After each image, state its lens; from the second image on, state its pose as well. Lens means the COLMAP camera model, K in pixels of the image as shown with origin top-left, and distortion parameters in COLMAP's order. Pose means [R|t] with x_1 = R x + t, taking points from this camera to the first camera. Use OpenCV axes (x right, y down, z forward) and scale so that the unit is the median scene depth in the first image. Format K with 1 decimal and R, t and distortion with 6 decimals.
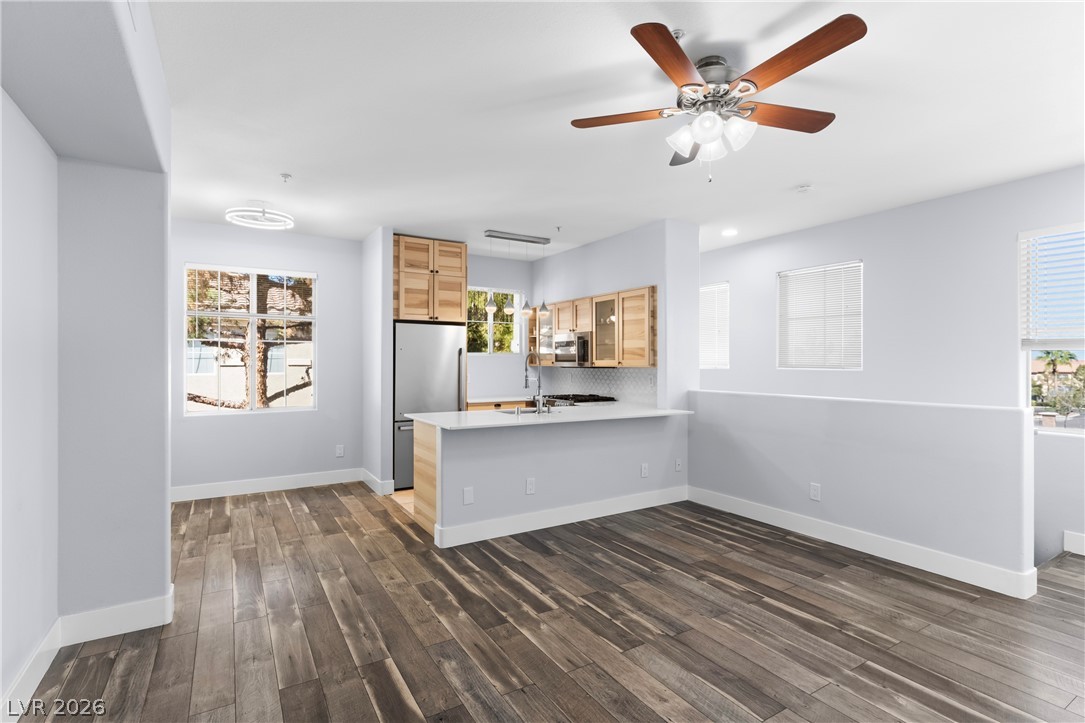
lens RADIAL K [[517.7, 0, 544.4], [0, 517.7, 361.8], [0, 0, 1]] dist [0.003230, 0.001154]
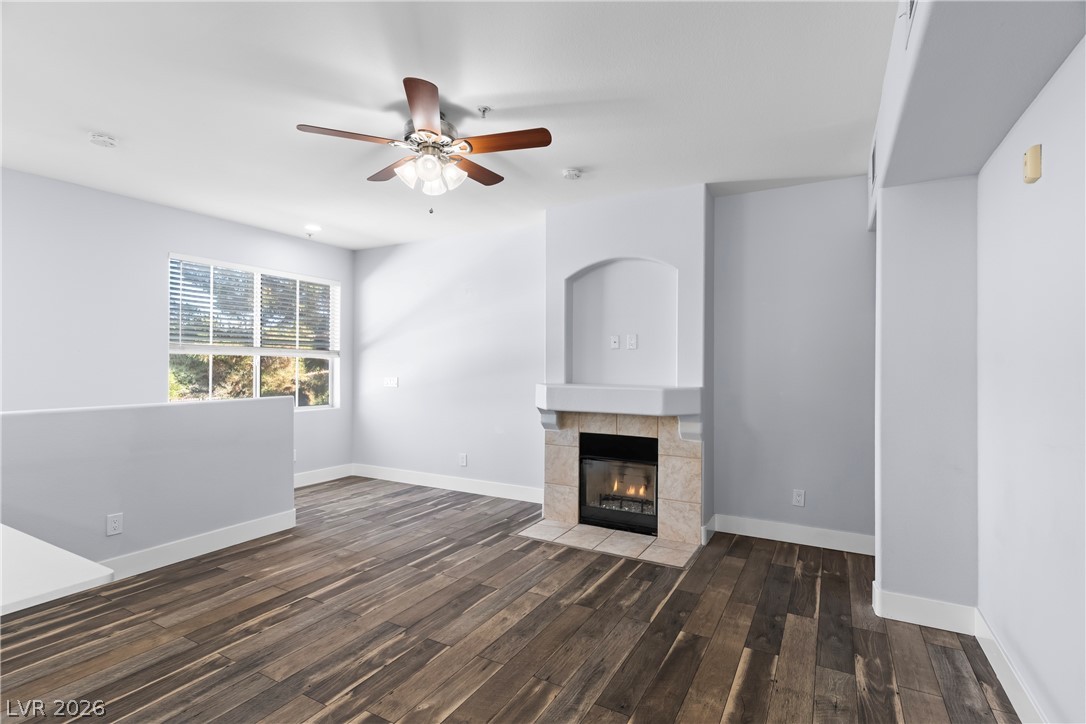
lens RADIAL K [[518.2, 0, 546.5], [0, 518.2, 361.7], [0, 0, 1]] dist [0.003230, 0.001154]
pose [[-0.491684, 0.002821, 0.870769, -0.489773], [-0.004456, 0.999974, -0.005756, 0.000056], [-0.870762, -0.006710, -0.491659, 0.780509]]
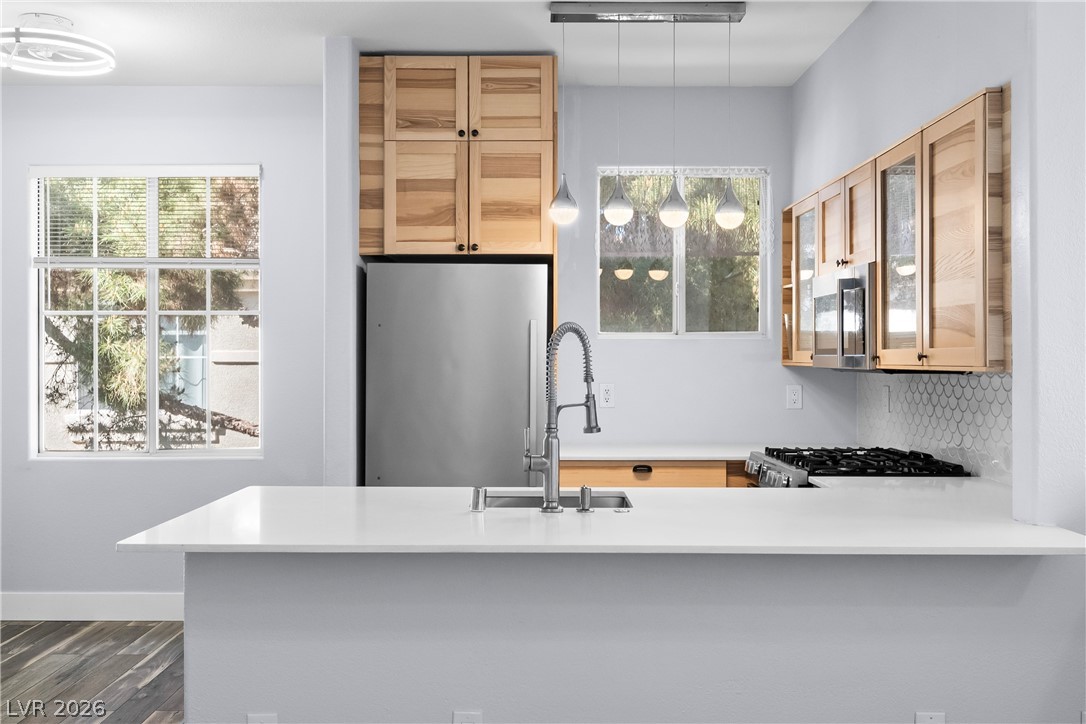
lens RADIAL K [[1014.3, 0, 547.2], [0, 1014.3, 359.2], [0, 0, 1]] dist [-0.007284, 0.000000]
pose [[0.857168, 0.000279, -0.515036, 0.344906], [0.001944, 0.999991, 0.003777, 0.000691], [0.515033, -0.004239, 0.857160, 0.479415]]
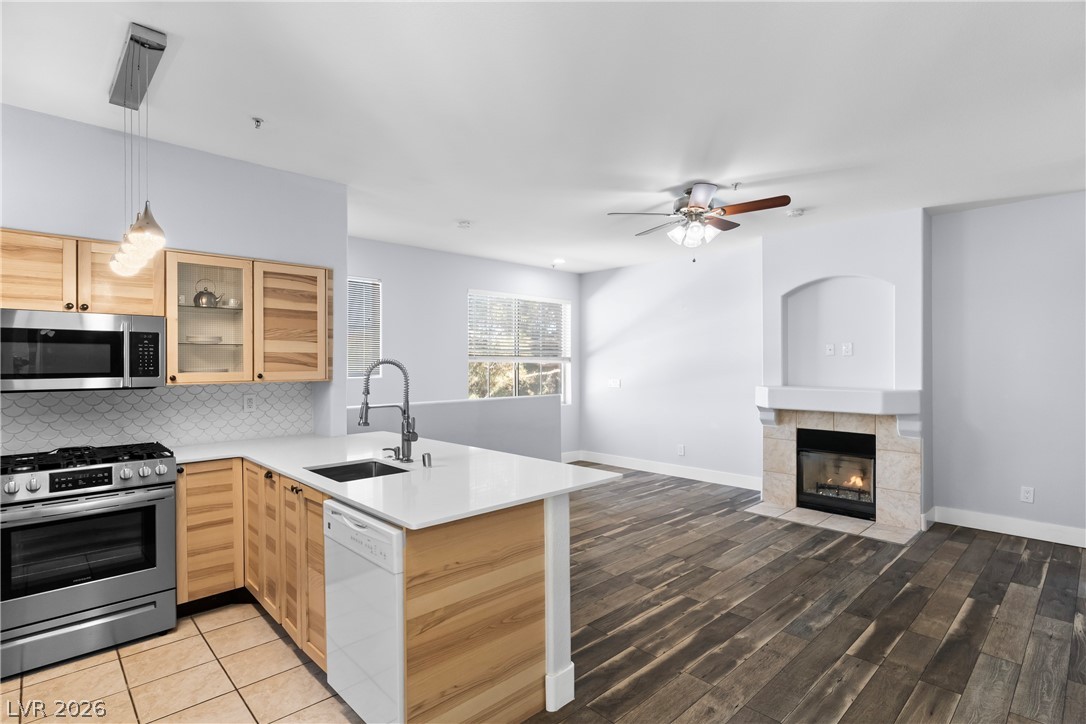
lens RADIAL K [[536.9, 0, 545.3], [0, 536.9, 361.1], [0, 0, 1]] dist [0.001398, 0.000366]
pose [[-0.213879, 0.004185, 0.976851, -0.713317], [0.002150, 0.999990, -0.003814, -0.017002], [-0.976858, 0.001285, -0.213886, 1.051252]]
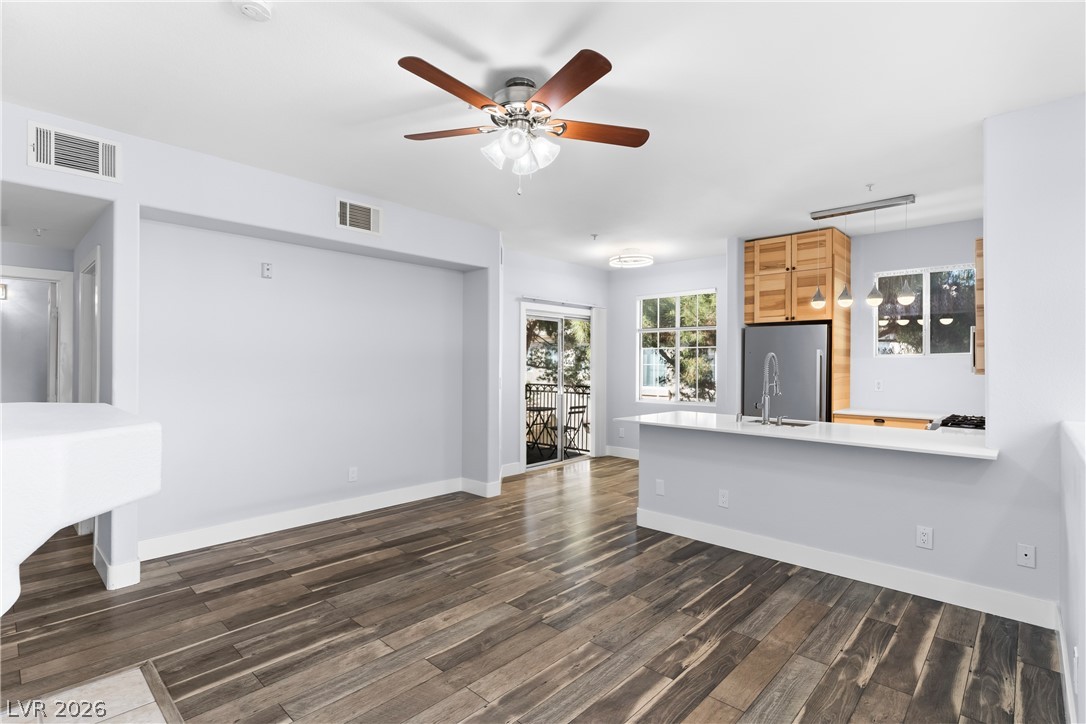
lens RADIAL K [[518.2, 0, 546.6], [0, 518.2, 361.3], [0, 0, 1]] dist [0.003230, 0.001154]
pose [[0.270528, -0.003950, -0.962704, 0.784941], [-0.003846, 0.999979, -0.005183, 0.000011], [0.962704, 0.005104, 0.270507, 0.442039]]
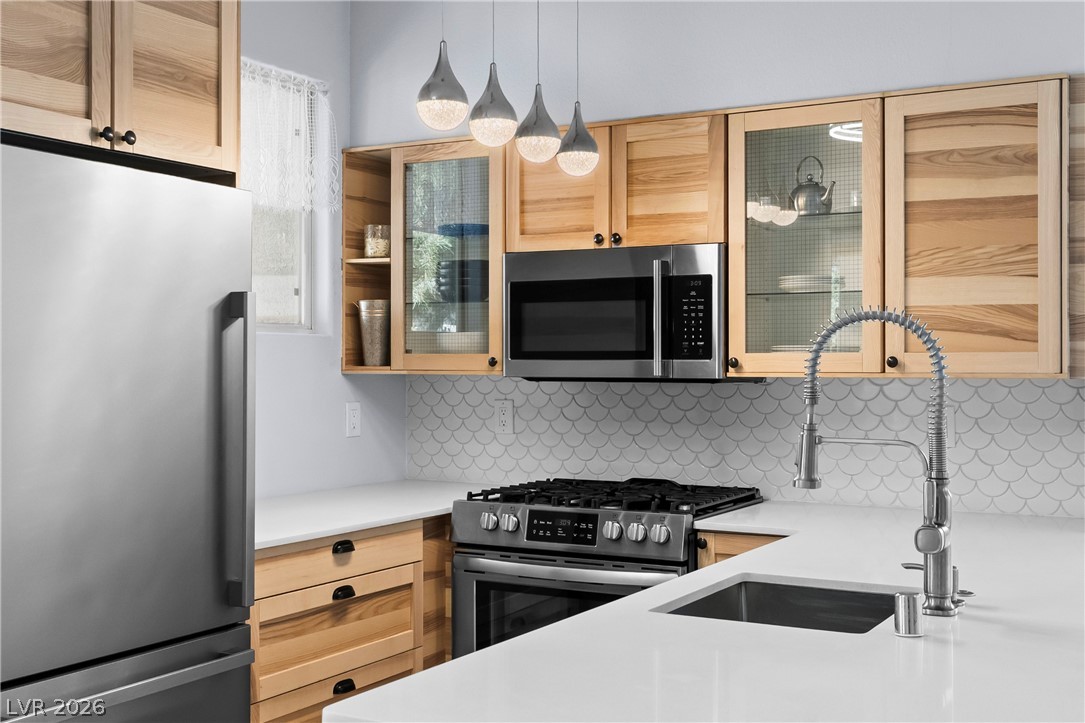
lens RADIAL K [[1224.5, 0, 545.6], [0, 1224.5, 358.2], [0, 0, 1]] dist [0.007781, 0.000000]
pose [[0.873727, 0.001329, 0.486414, -0.407971], [-0.001111, 0.999999, -0.000738, 0.000294], [-0.486415, 0.000104, 0.873728, 0.705730]]
